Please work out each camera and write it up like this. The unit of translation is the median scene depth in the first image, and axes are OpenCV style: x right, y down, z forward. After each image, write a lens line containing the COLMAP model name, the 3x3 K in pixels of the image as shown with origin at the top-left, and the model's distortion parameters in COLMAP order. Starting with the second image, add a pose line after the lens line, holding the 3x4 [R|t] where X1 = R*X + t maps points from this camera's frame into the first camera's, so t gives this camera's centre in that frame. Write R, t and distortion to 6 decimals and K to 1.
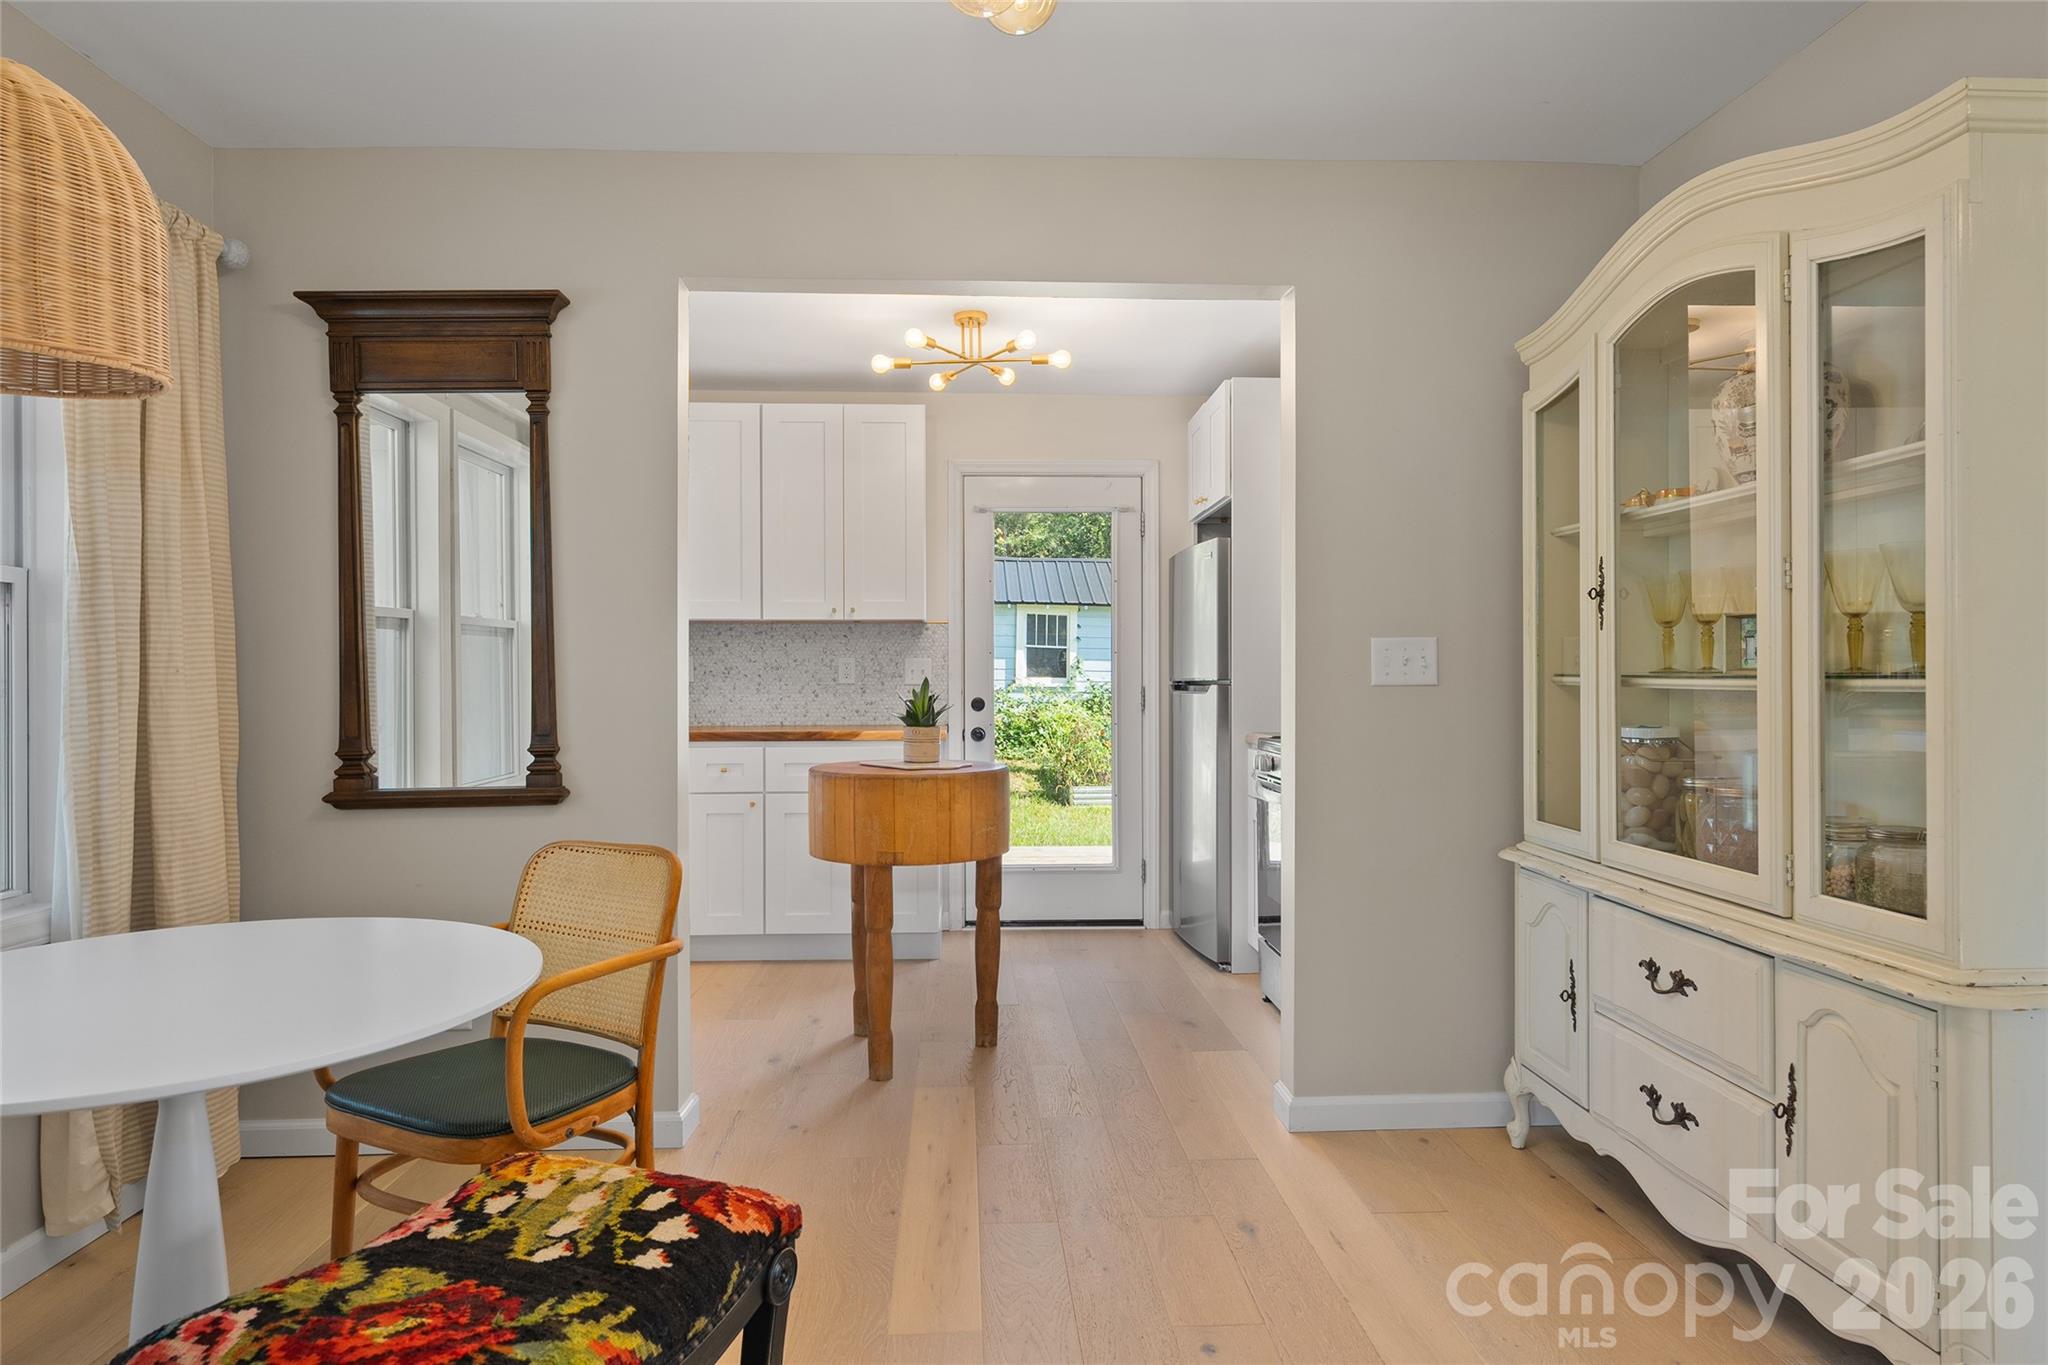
lens RADIAL K [[1170.9, 0, 1030.4], [0, 1170.9, 669.0], [0, 0, 1]] dist [-0.008507, -0.000547]
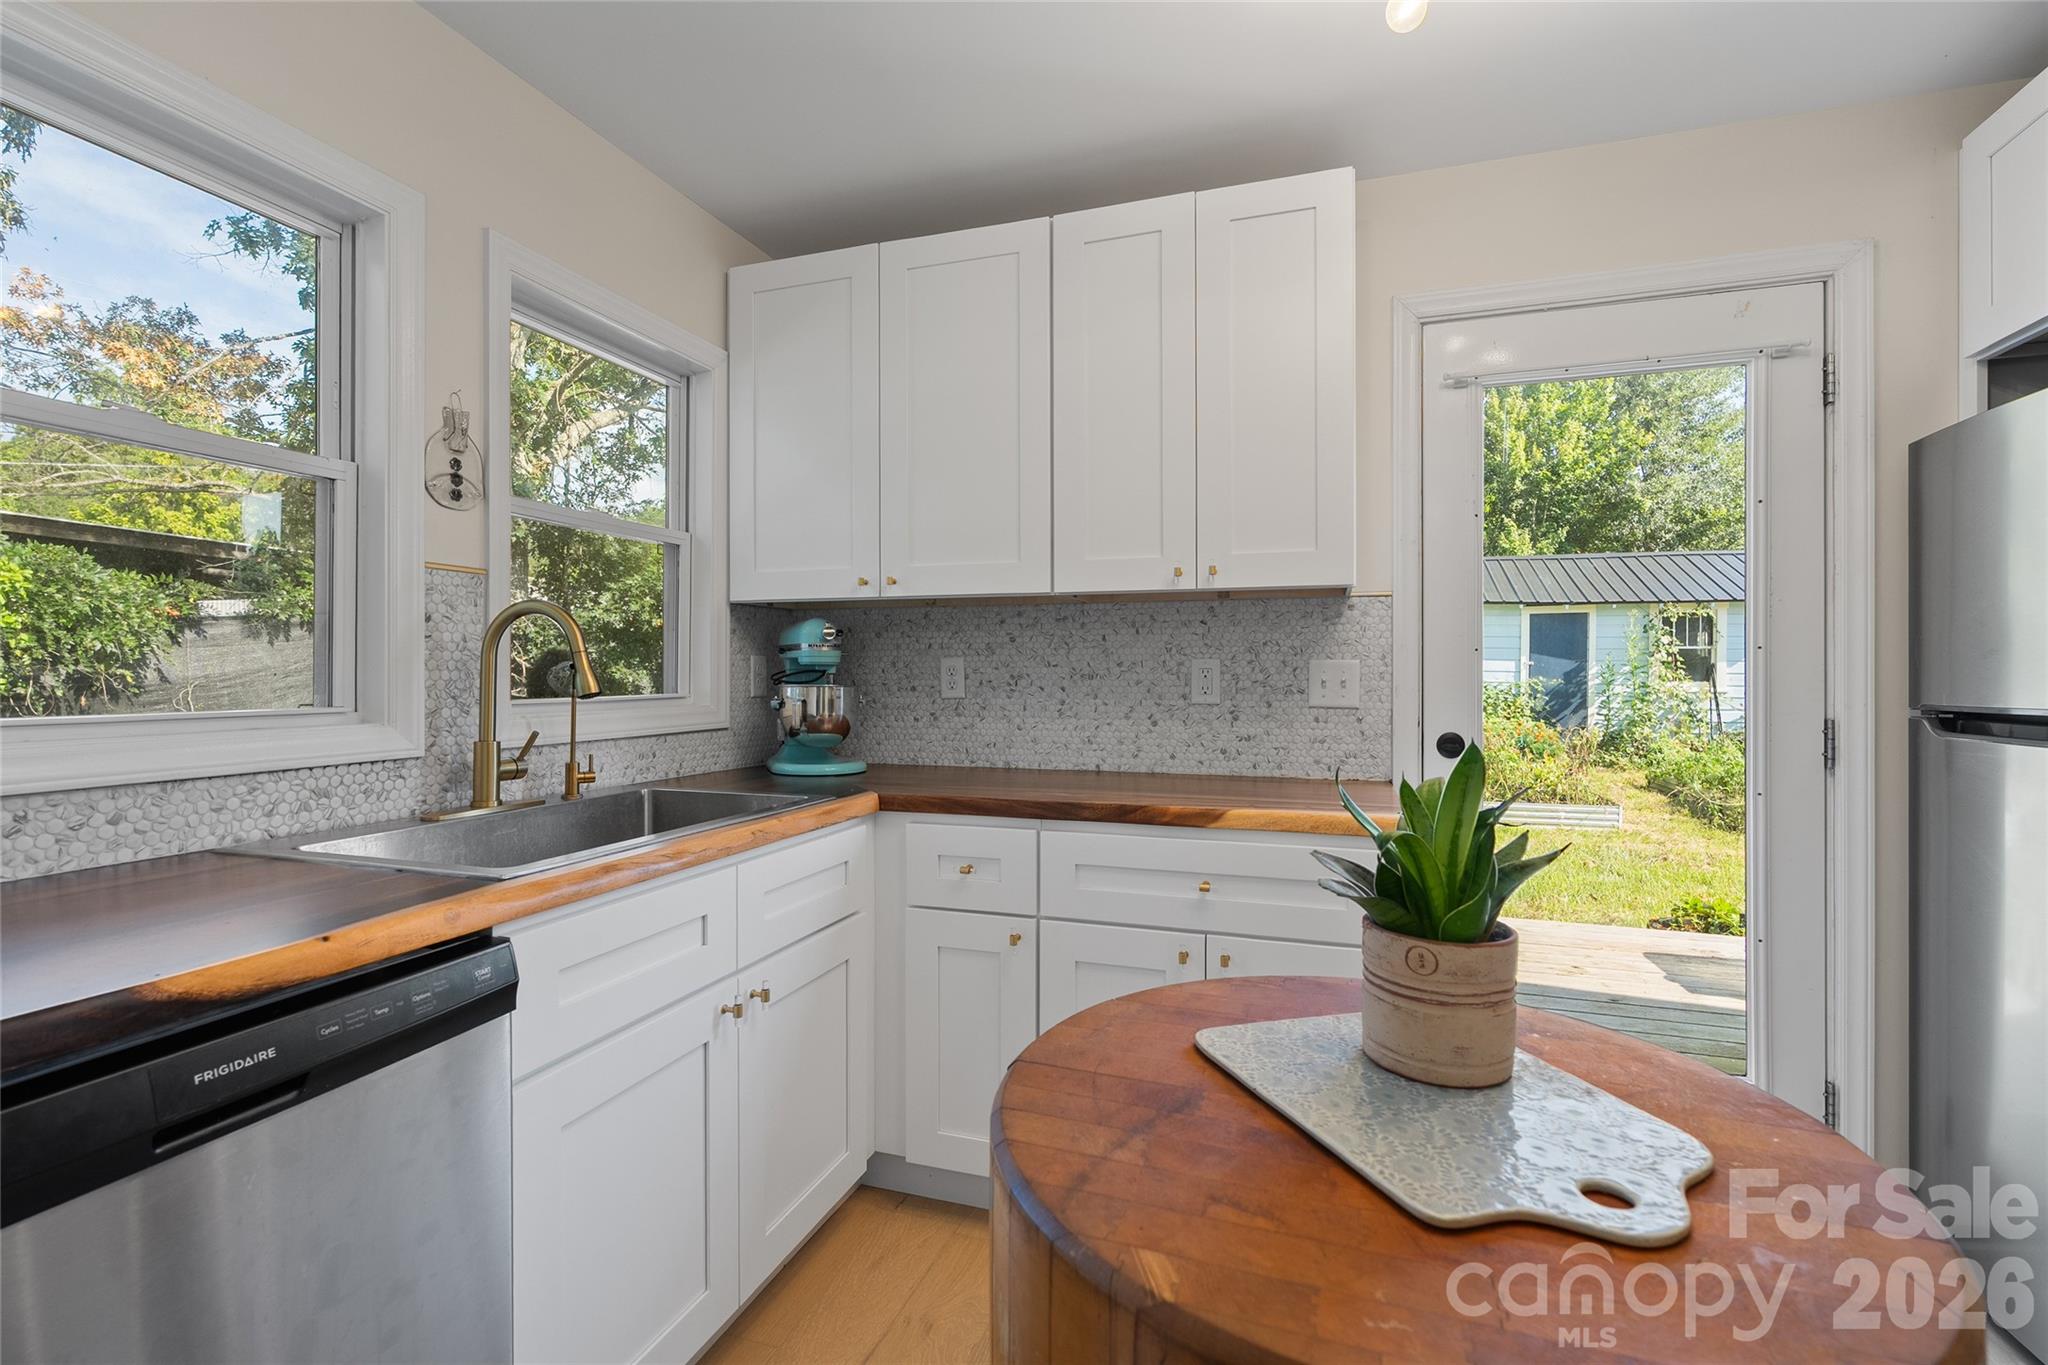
lens RADIAL K [[918.1, 0, 1022.0], [0, 918.1, 669.0], [0, 0, 1]] dist [-0.007943, 0.001712]
pose [[0.927594, 0.002006, -0.373585, -0.070962], [-0.001206, 0.999996, 0.002375, -0.005695], [0.373589, -0.001753, 0.927593, 0.541863]]
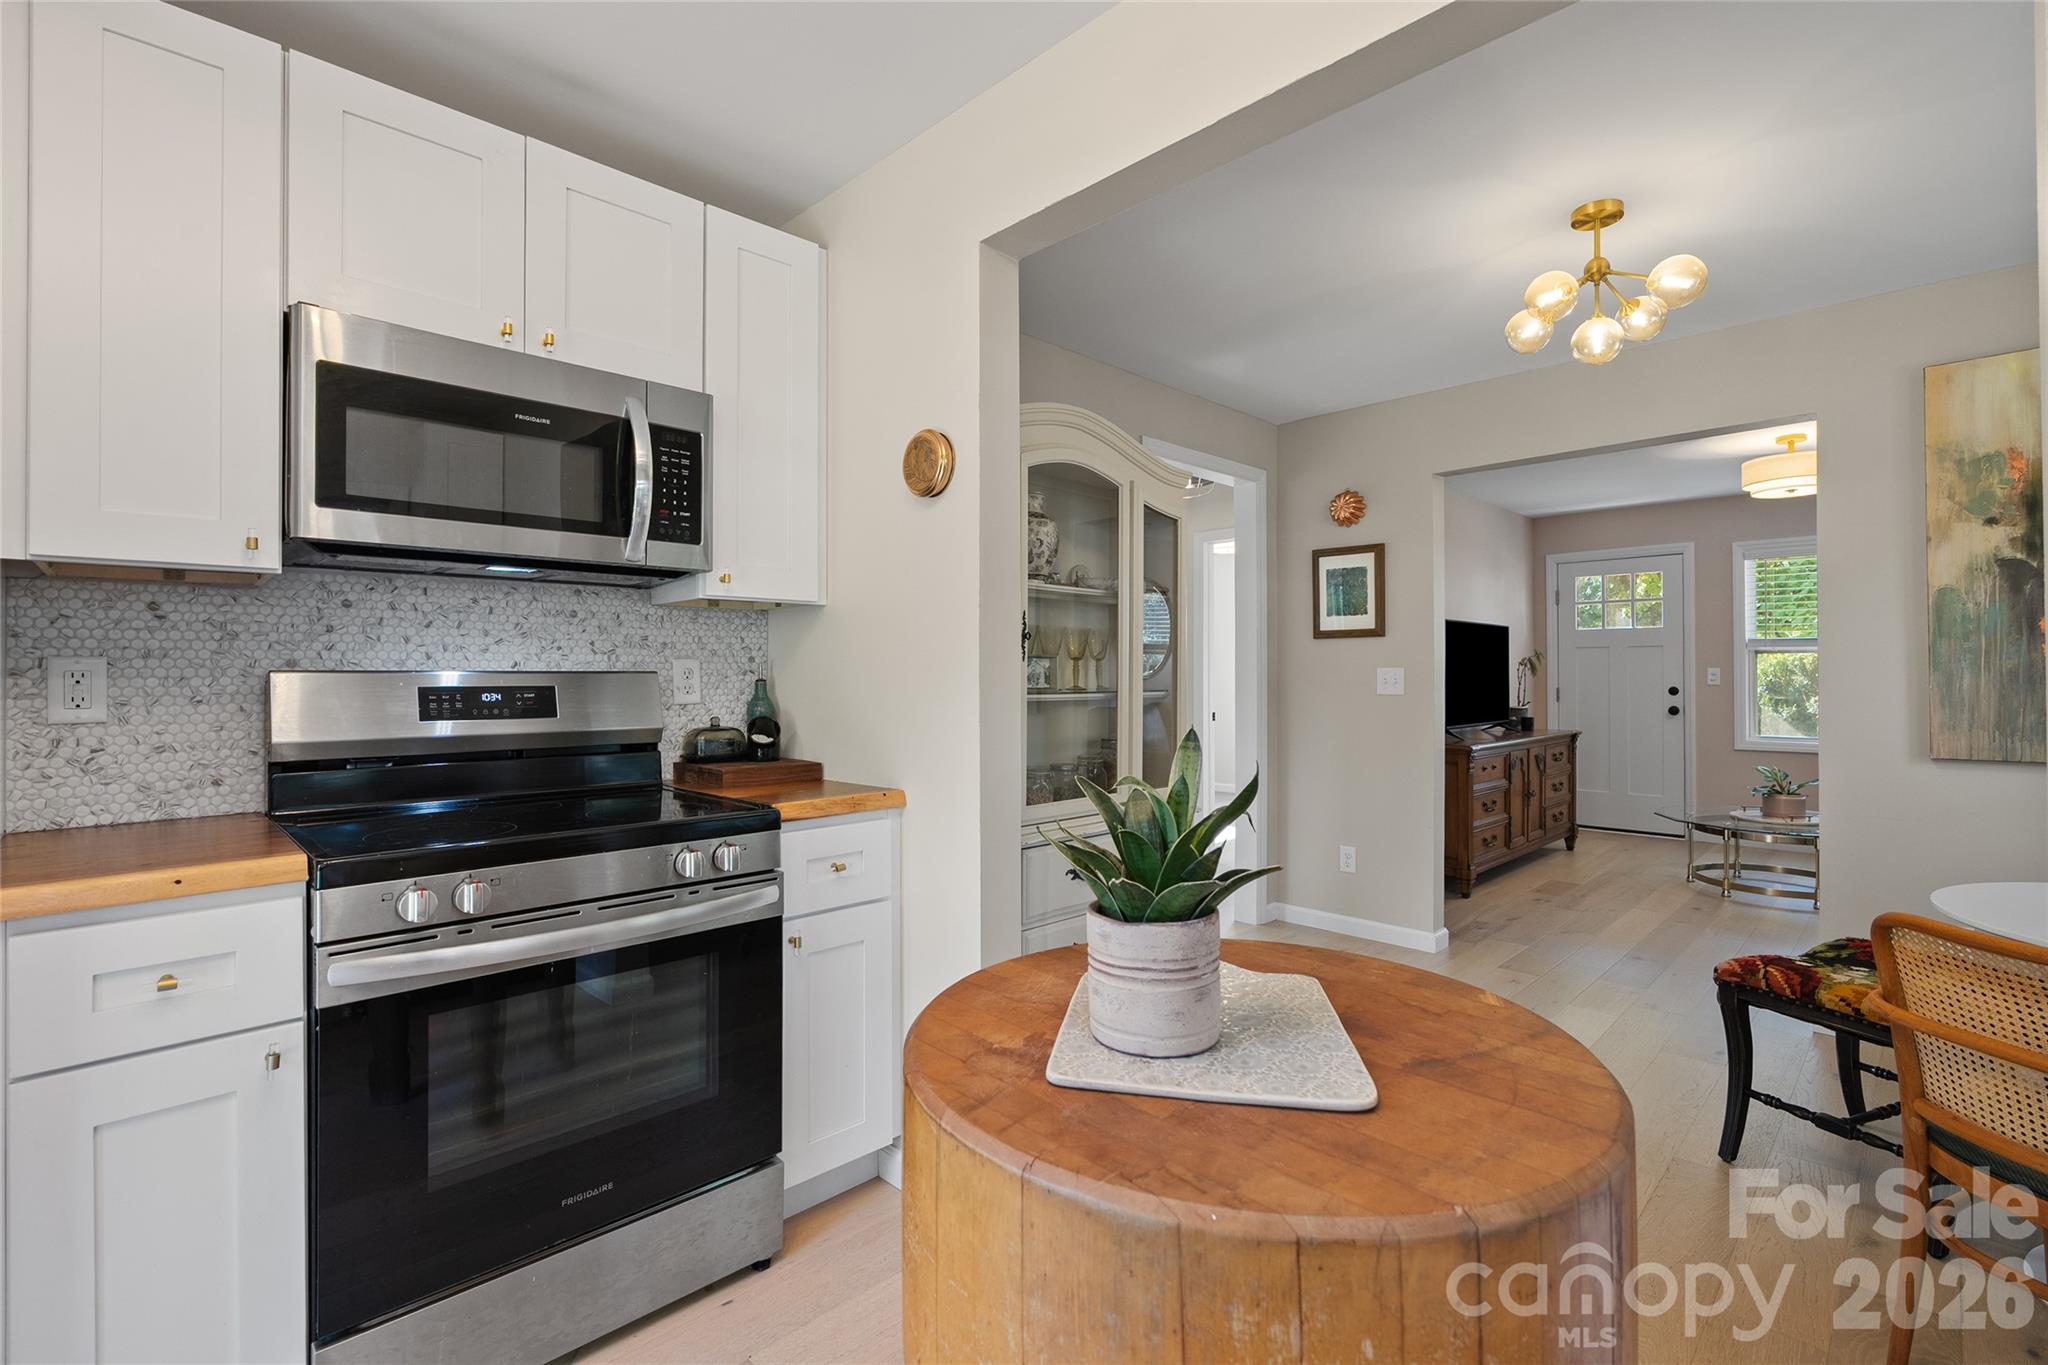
lens RADIAL K [[918.1, 0, 1025.6], [0, 918.1, 665.4], [0, 0, 1]] dist [-0.007943, 0.001712]
pose [[-0.657935, 0.010128, 0.753007, -0.165900], [-0.000973, 0.999897, -0.014299, -0.004258], [-0.753074, -0.010140, -0.657858, 0.813992]]
